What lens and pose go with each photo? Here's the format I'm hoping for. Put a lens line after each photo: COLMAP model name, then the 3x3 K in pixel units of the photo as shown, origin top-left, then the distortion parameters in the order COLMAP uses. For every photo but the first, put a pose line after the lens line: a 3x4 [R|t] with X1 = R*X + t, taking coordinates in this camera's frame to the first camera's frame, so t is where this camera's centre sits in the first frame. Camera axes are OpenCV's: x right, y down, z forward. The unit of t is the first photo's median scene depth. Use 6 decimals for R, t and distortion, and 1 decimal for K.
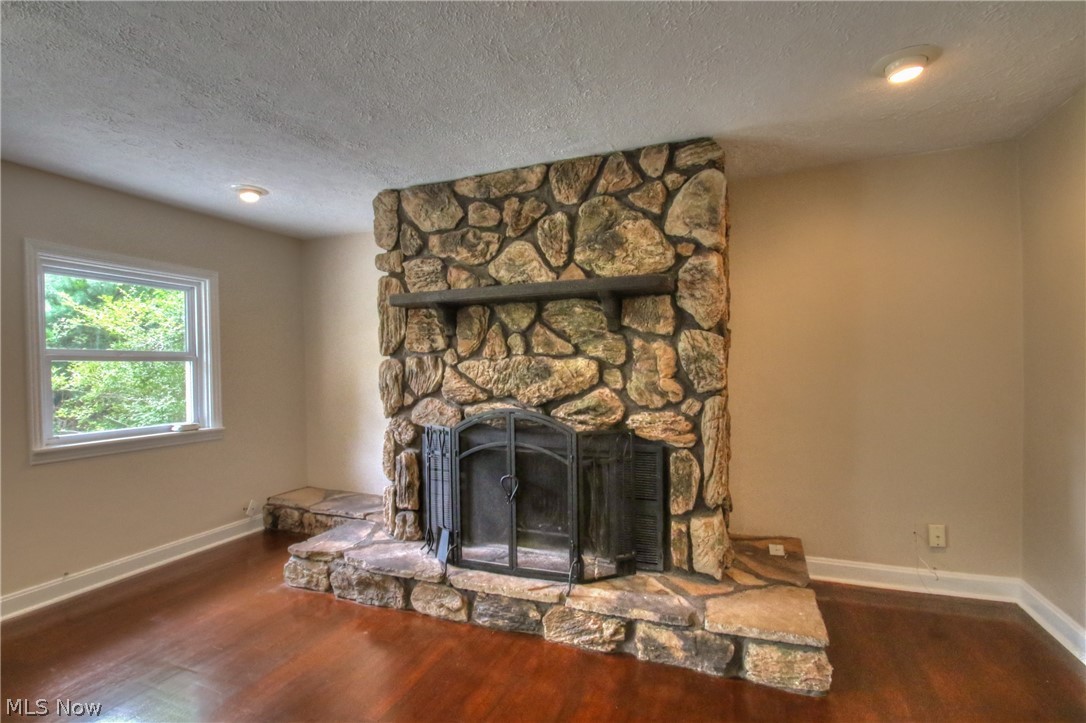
lens RADIAL K [[509.3, 0, 534.6], [0, 509.3, 373.2], [0, 0, 1]] dist [0.005959, -0.011673]
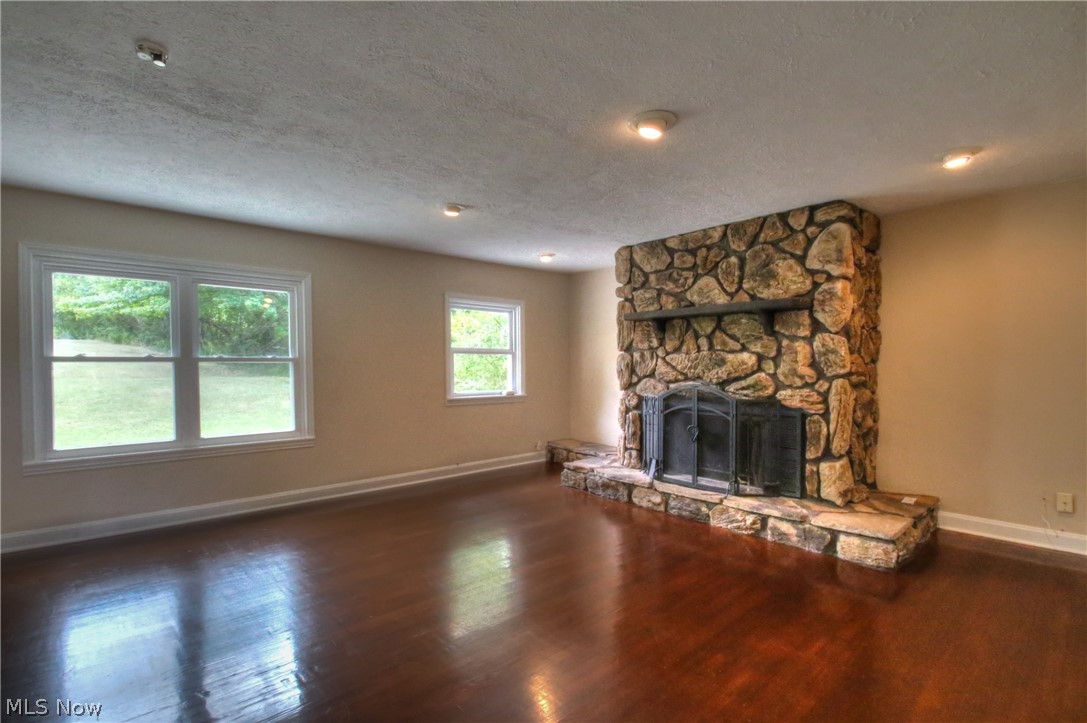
lens RADIAL K [[509.8, 0, 529.0], [0, 509.8, 374.4], [0, 0, 1]] dist [0.005959, -0.011673]
pose [[0.887190, 0.020823, -0.460934, 0.214853], [-0.017080, 0.999779, 0.012291, 0.026582], [0.461088, -0.003031, 0.887349, -0.623472]]
